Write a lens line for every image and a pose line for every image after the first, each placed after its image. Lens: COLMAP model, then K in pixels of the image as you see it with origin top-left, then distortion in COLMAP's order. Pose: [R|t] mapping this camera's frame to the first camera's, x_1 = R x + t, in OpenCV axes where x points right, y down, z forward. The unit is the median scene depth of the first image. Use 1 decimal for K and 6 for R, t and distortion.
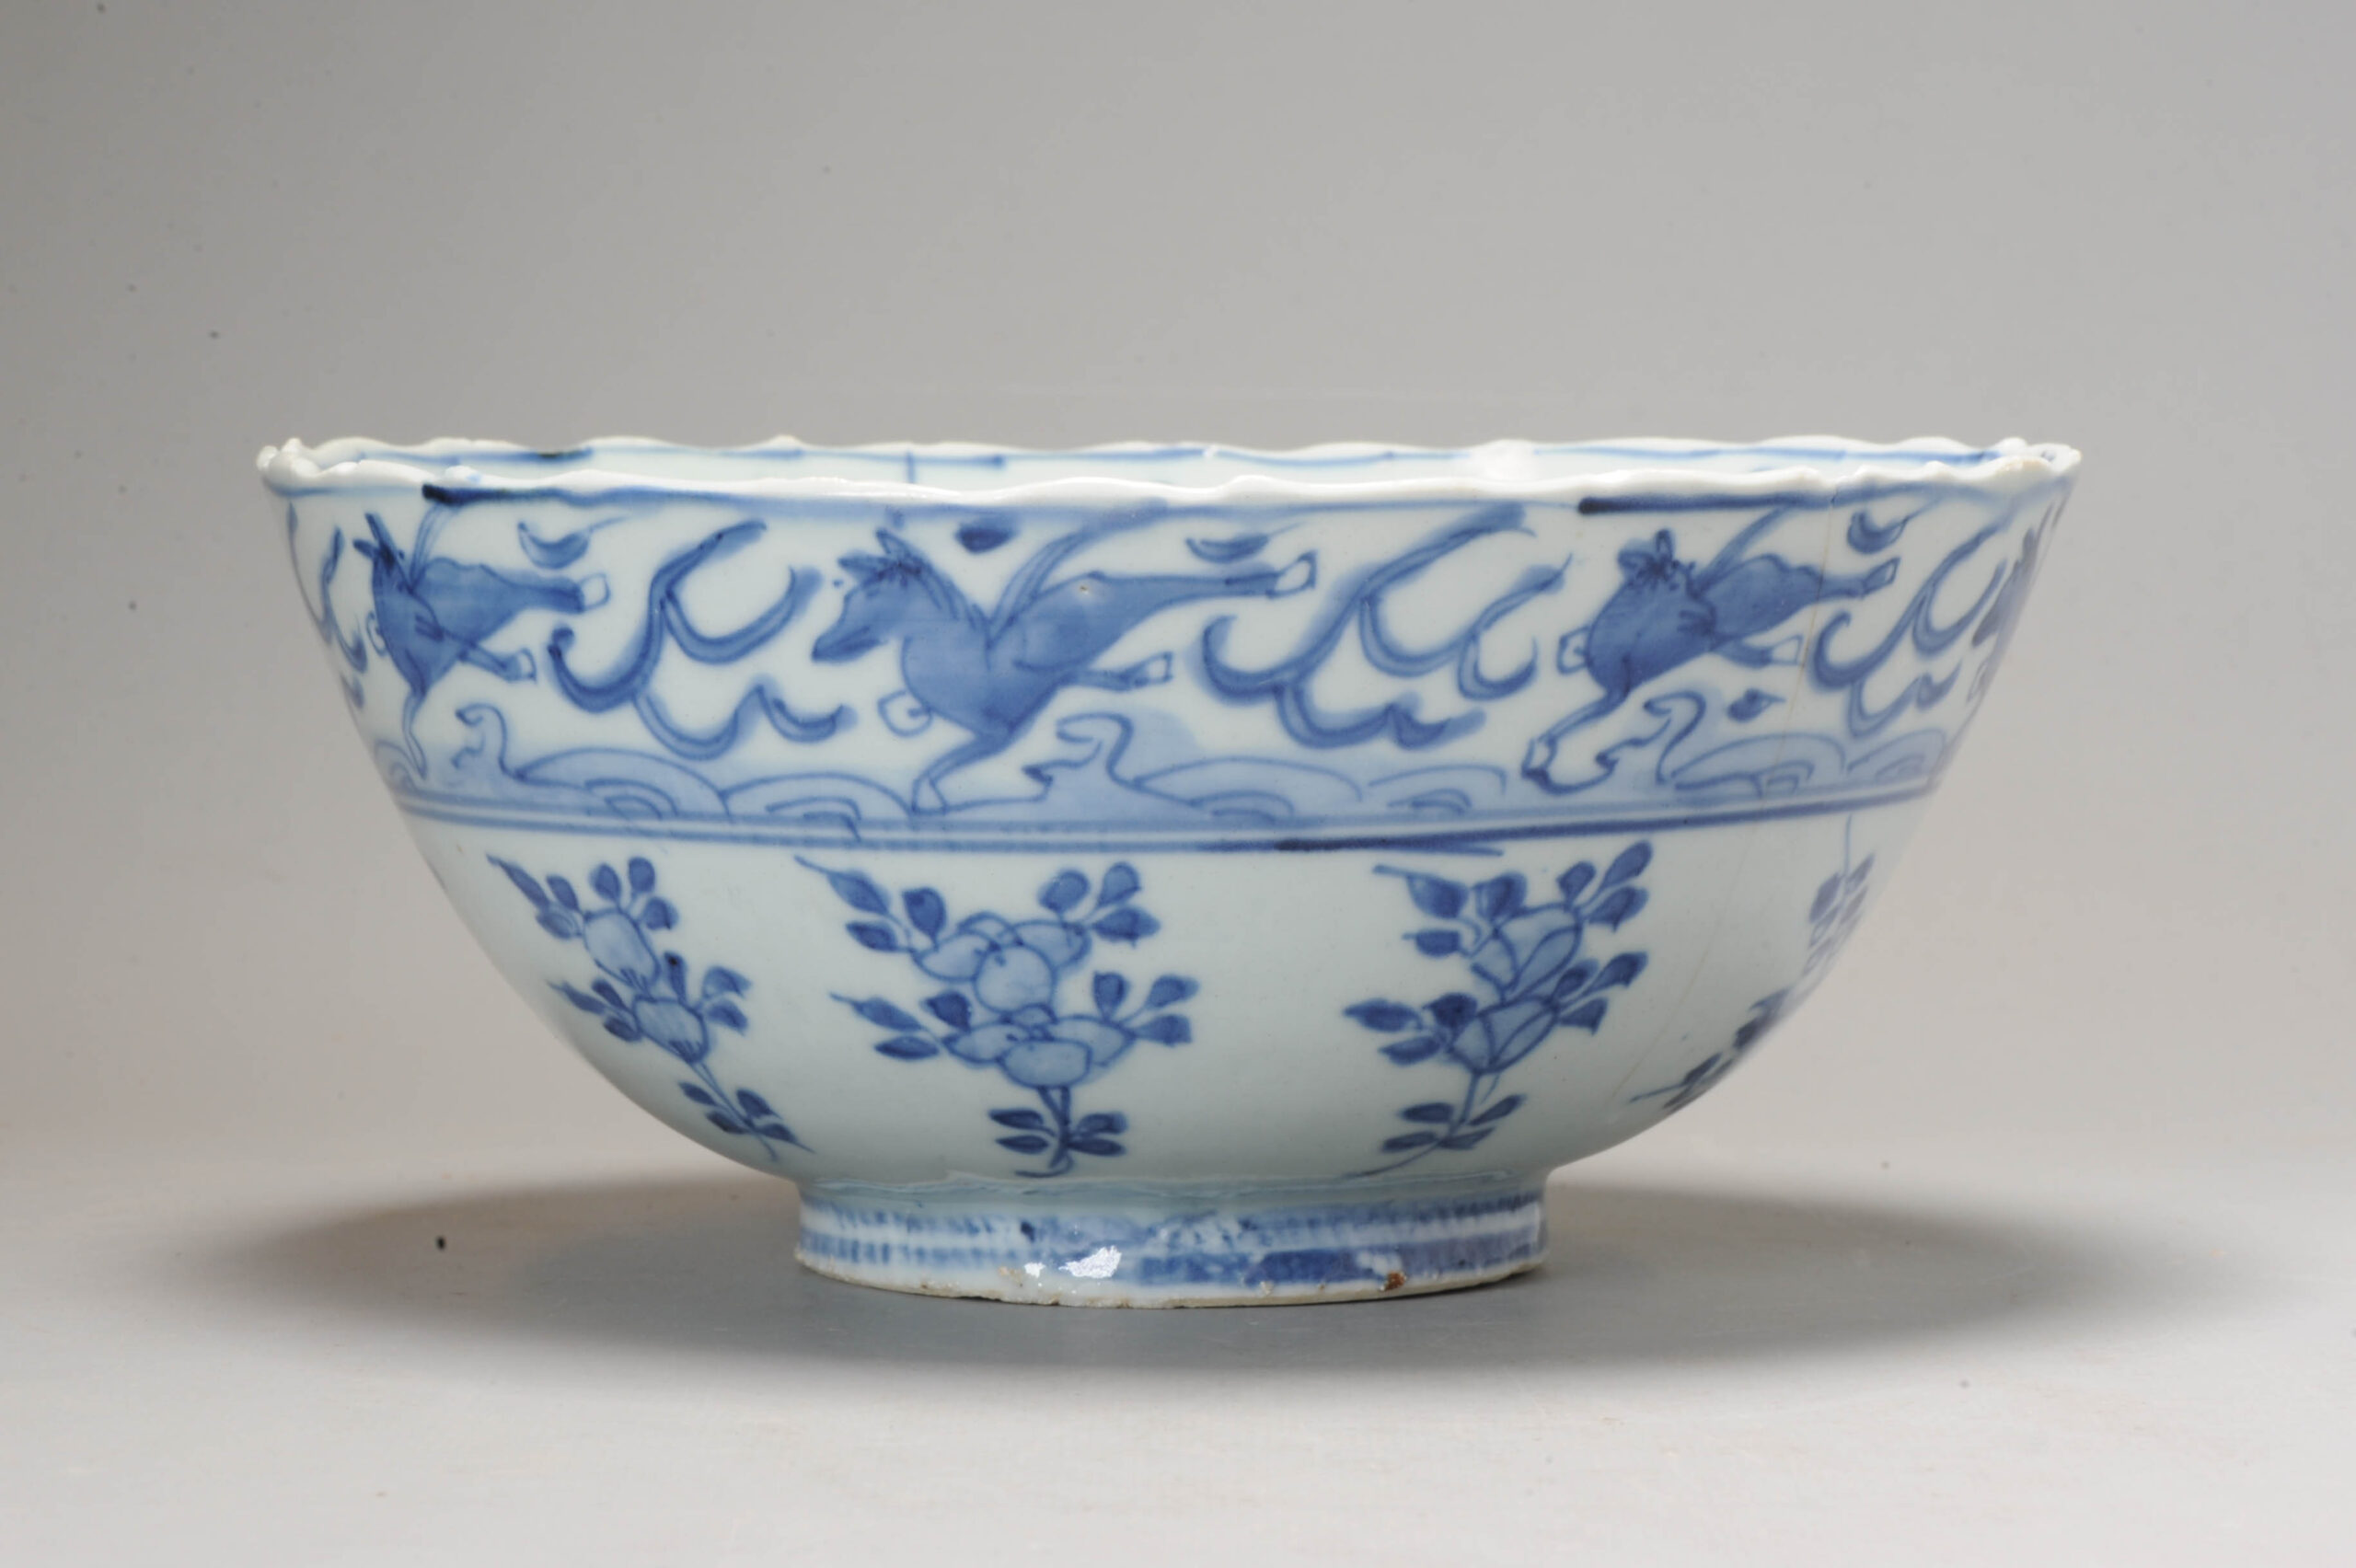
lens RADIAL K [[9165.8, 0, 1176.5], [0, 9165.8, 780.3], [0, 0, 1]] dist [-0.279173, 0.000000]
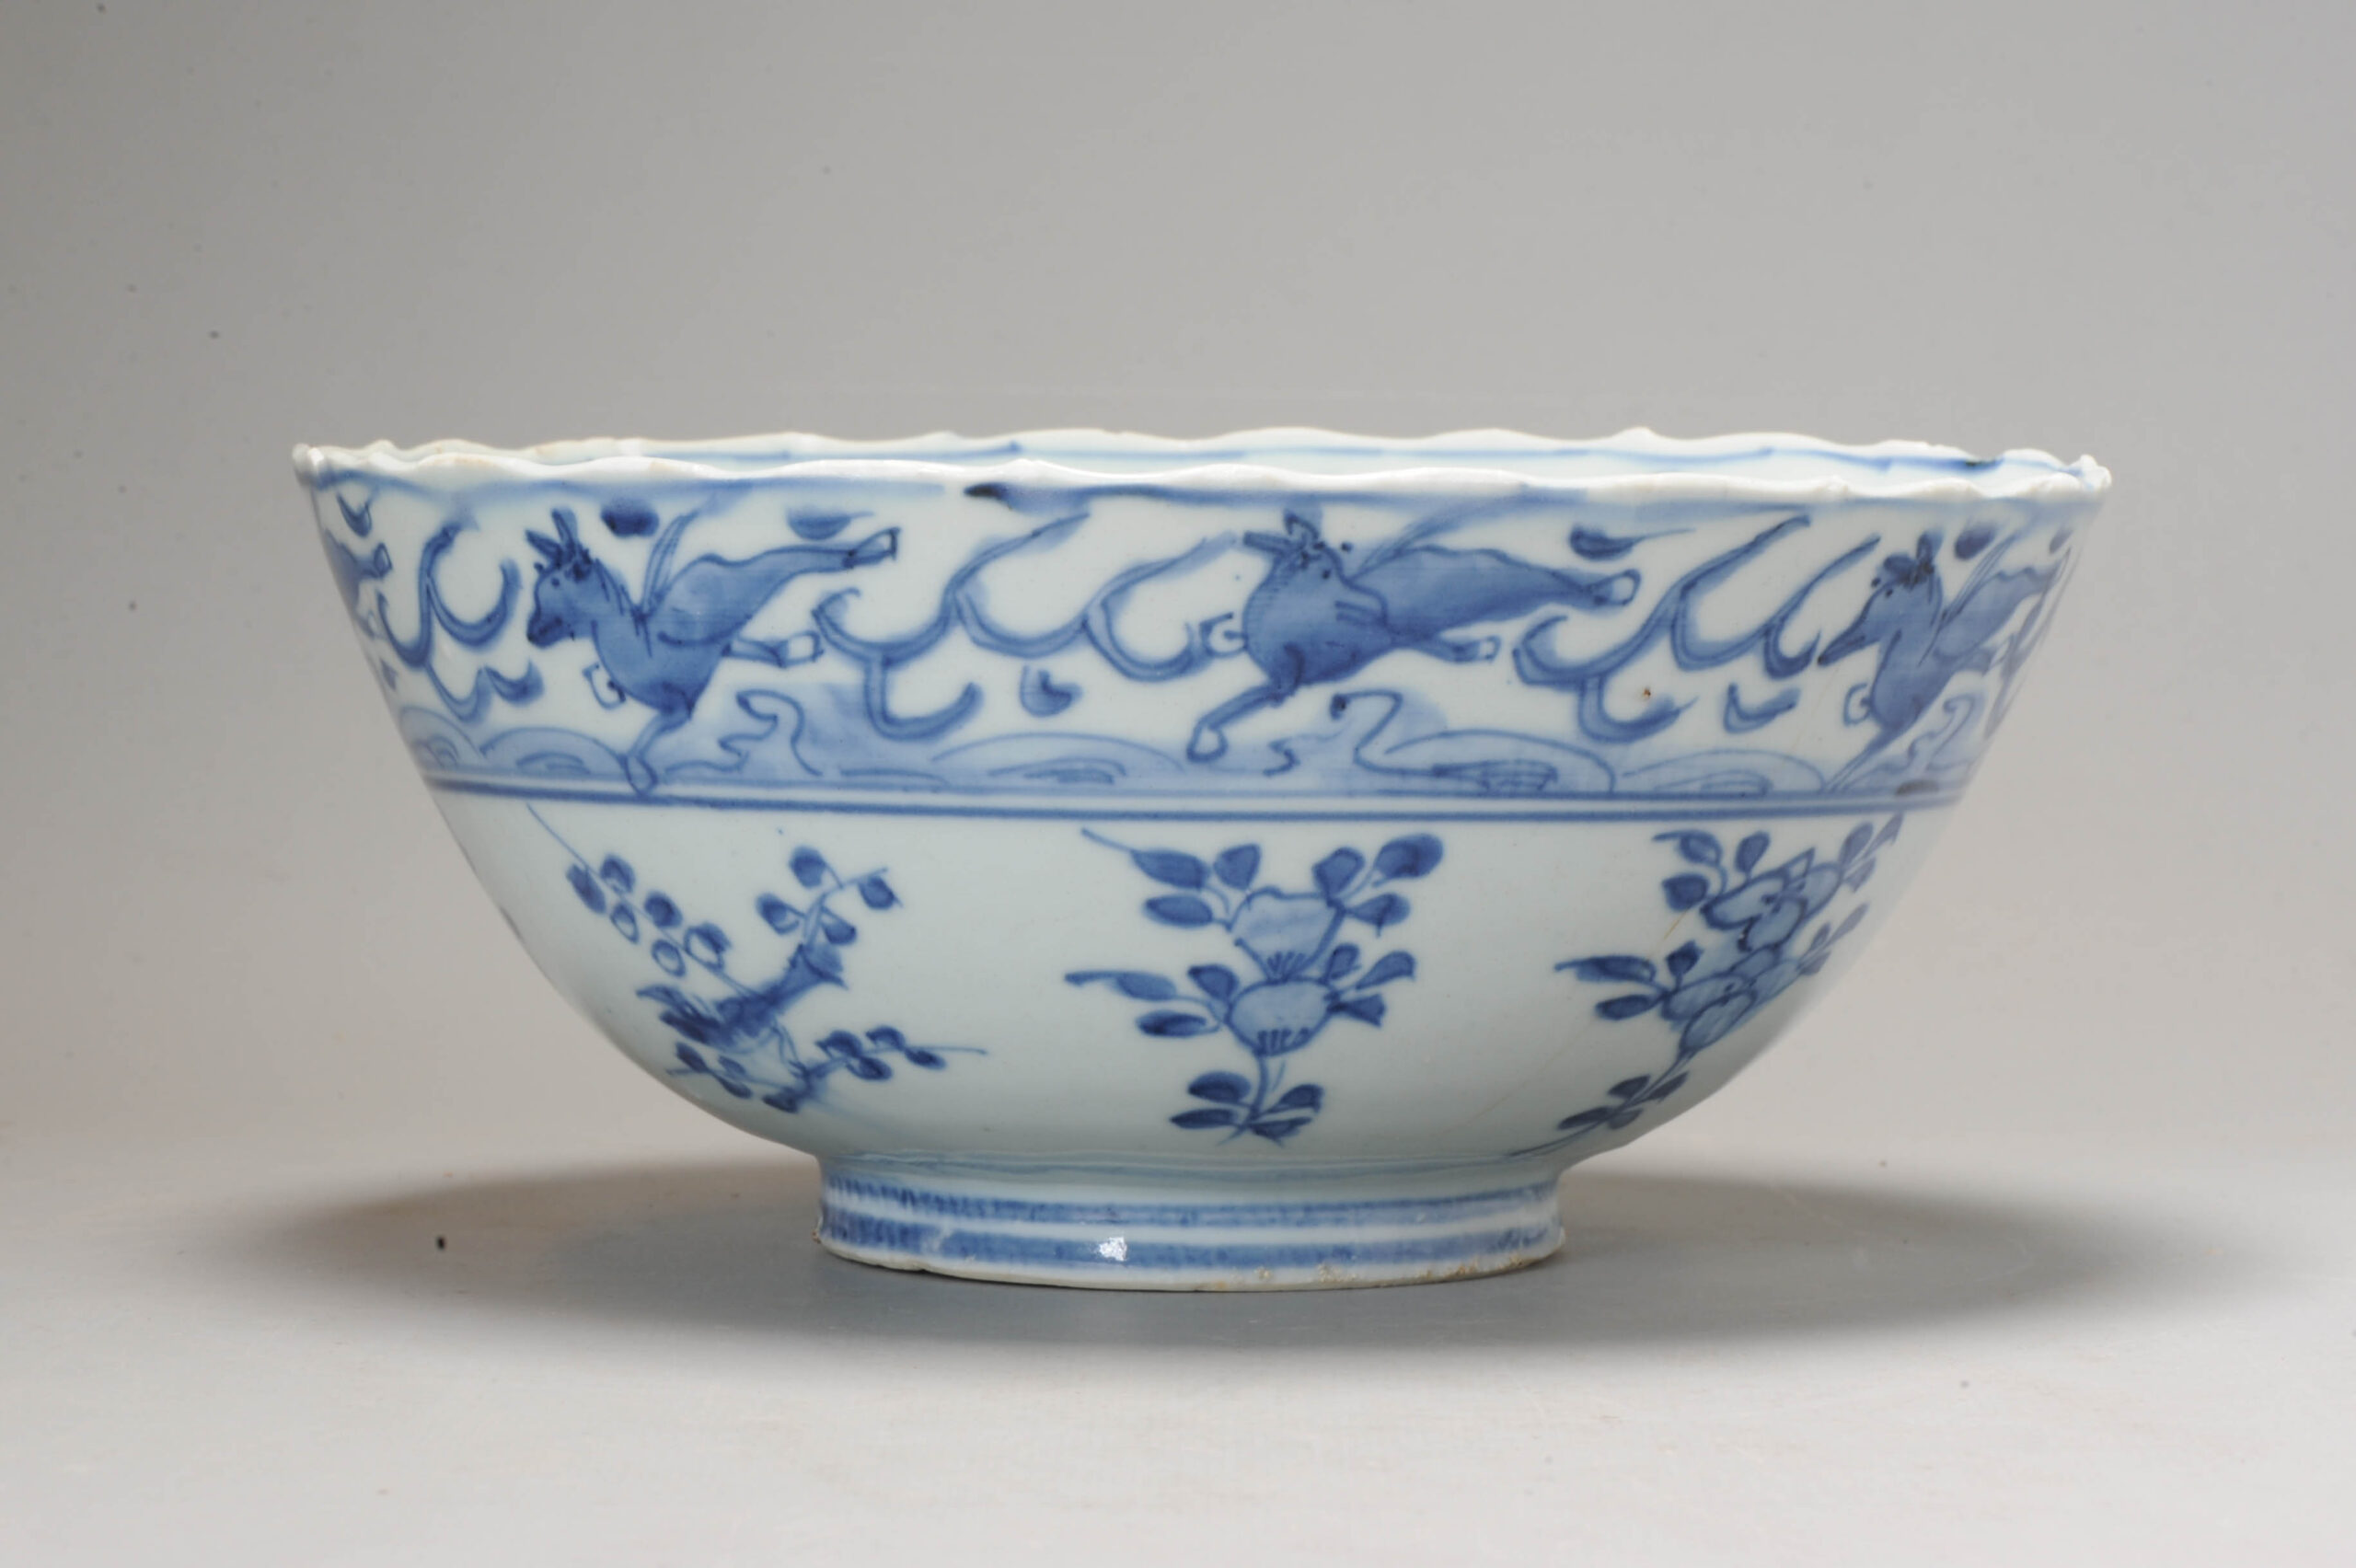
lens RADIAL K [[9165.8, 0, 1180.7], [0, 9165.8, 794.1], [0, 0, 1]] dist [-0.279173, 0.000000]
pose [[-0.421650, 0.050591, -0.905346, 0.995023], [-0.057712, 0.994921, 0.082475, -0.088029], [0.904920, 0.087025, -0.416588, 1.538226]]
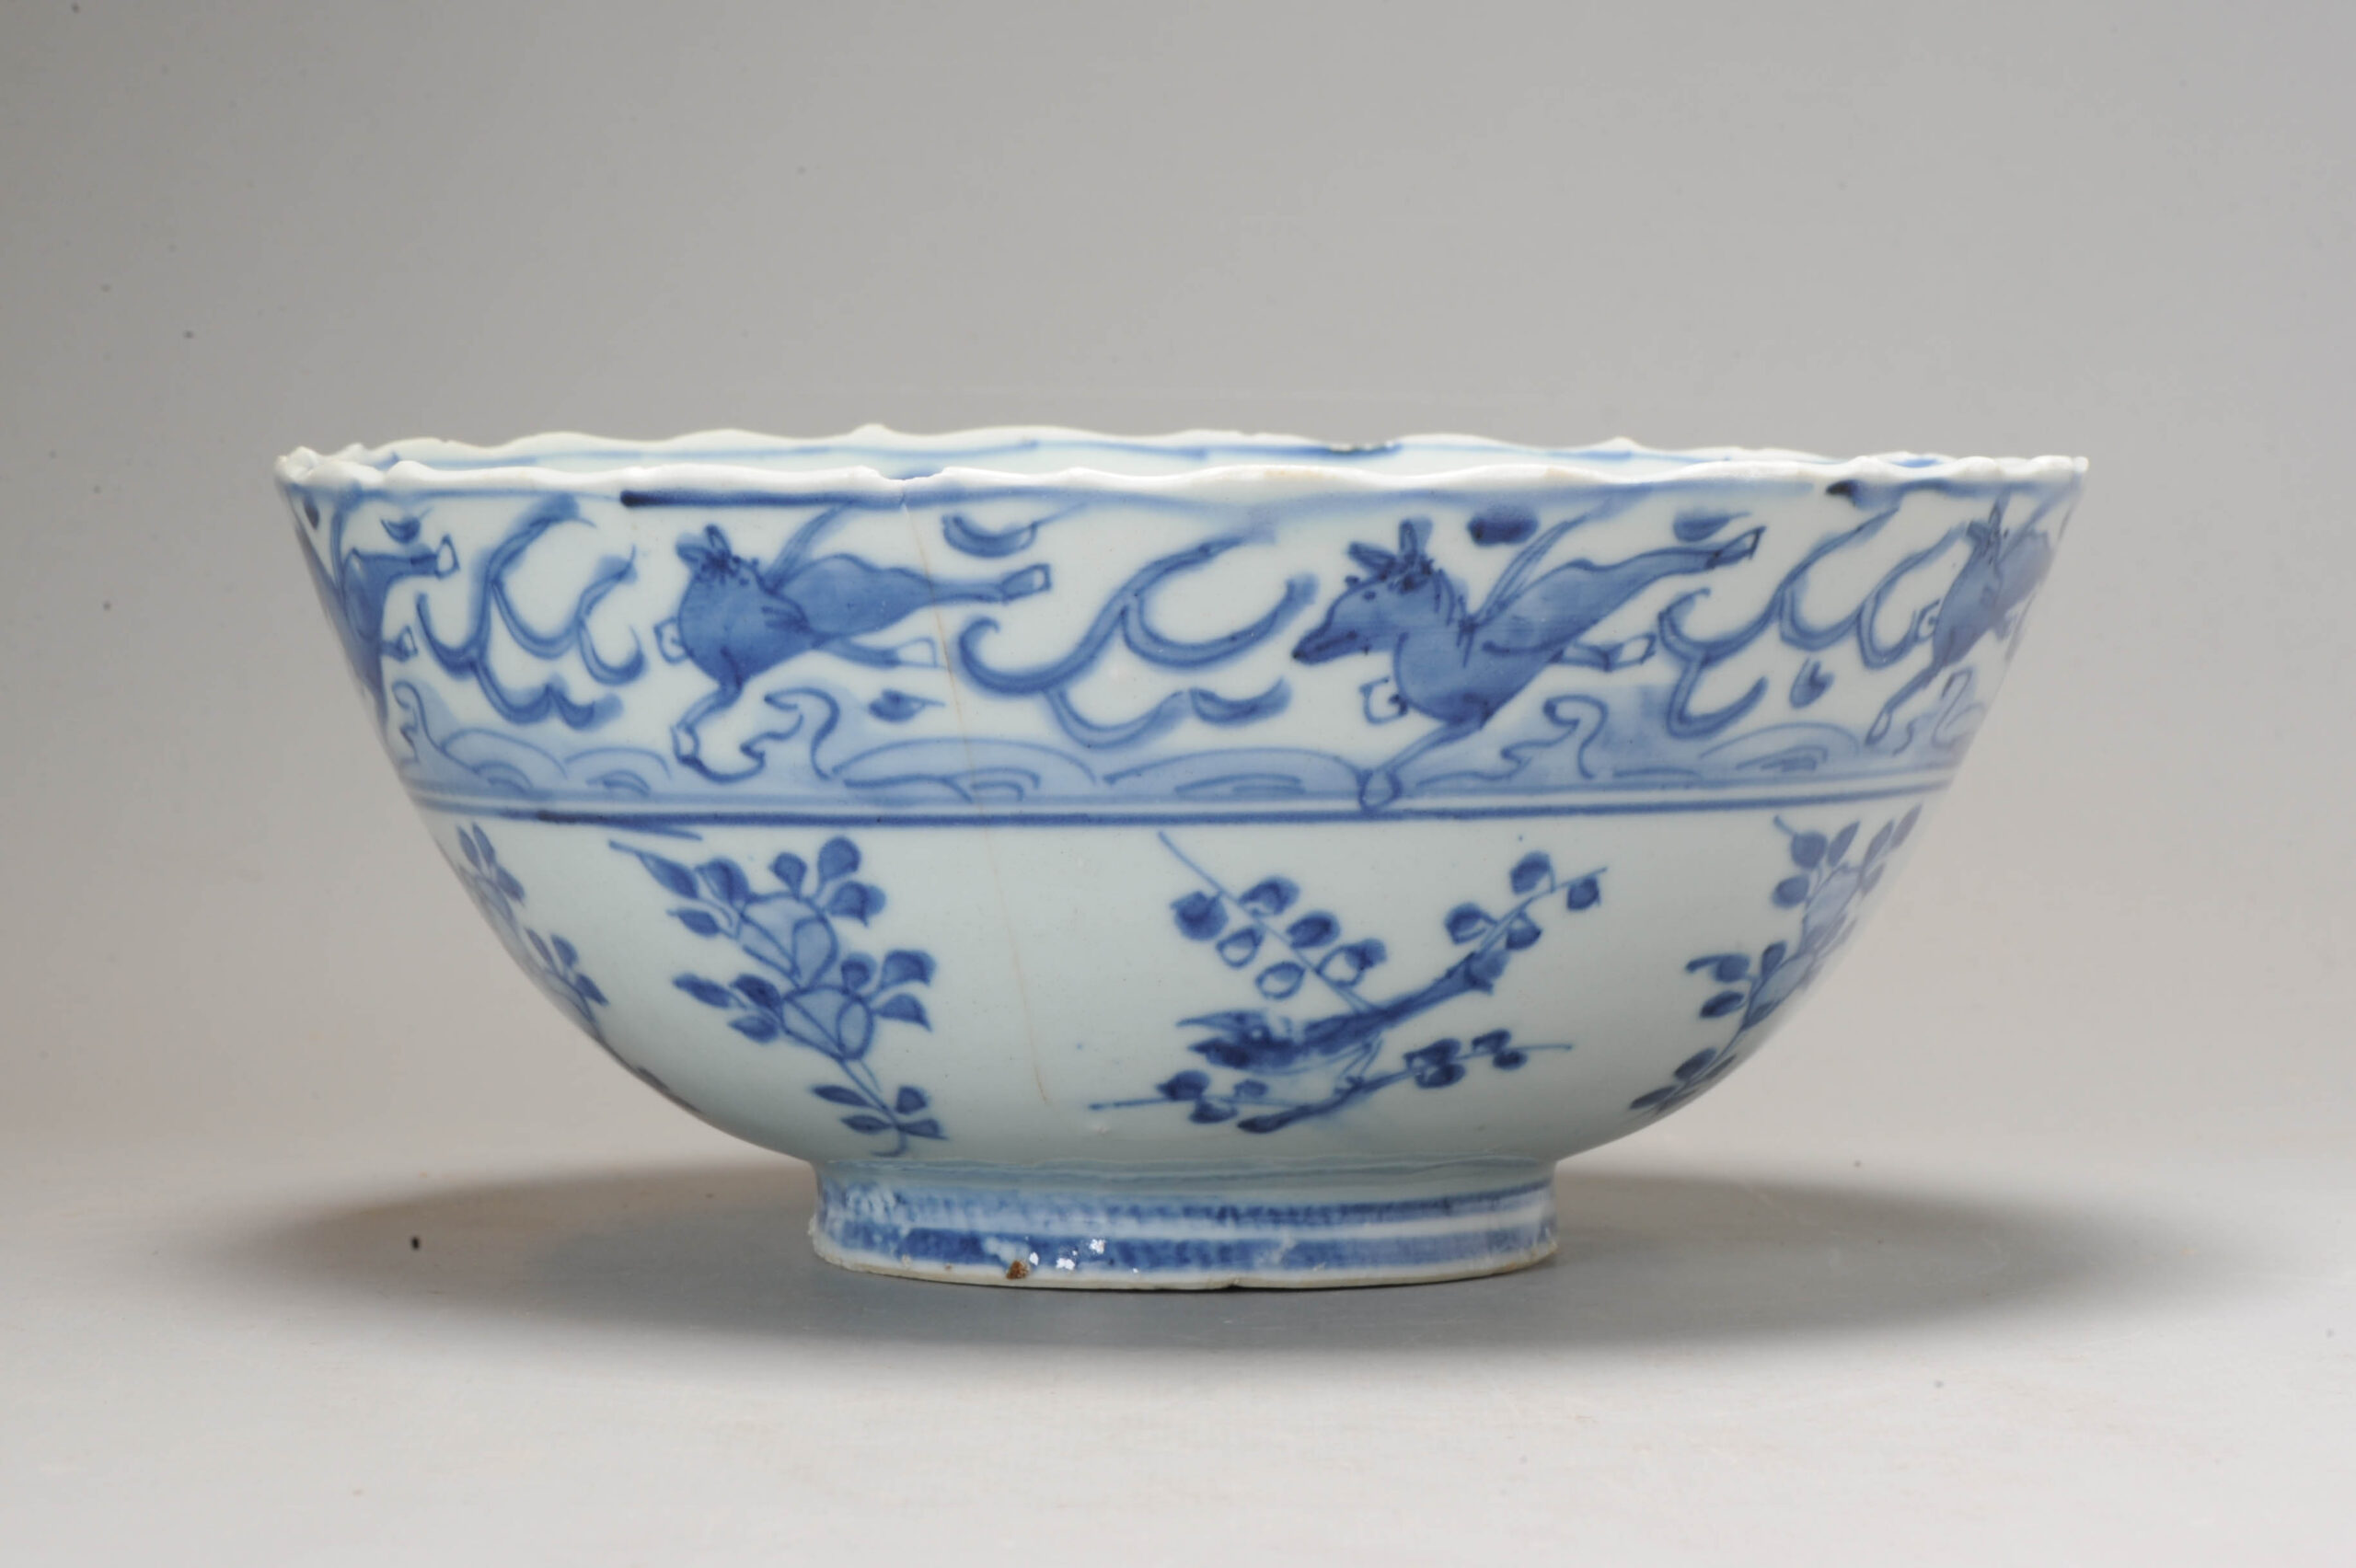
lens RADIAL K [[9165.8, 0, 1173.8], [0, 9165.8, 785.6], [0, 0, 1]] dist [-0.279173, 0.000000]
pose [[0.509426, 0.049889, -0.859067, 0.941238], [-0.051914, 0.998281, 0.027188, -0.028426], [0.858947, 0.030748, 0.511141, 0.519745]]
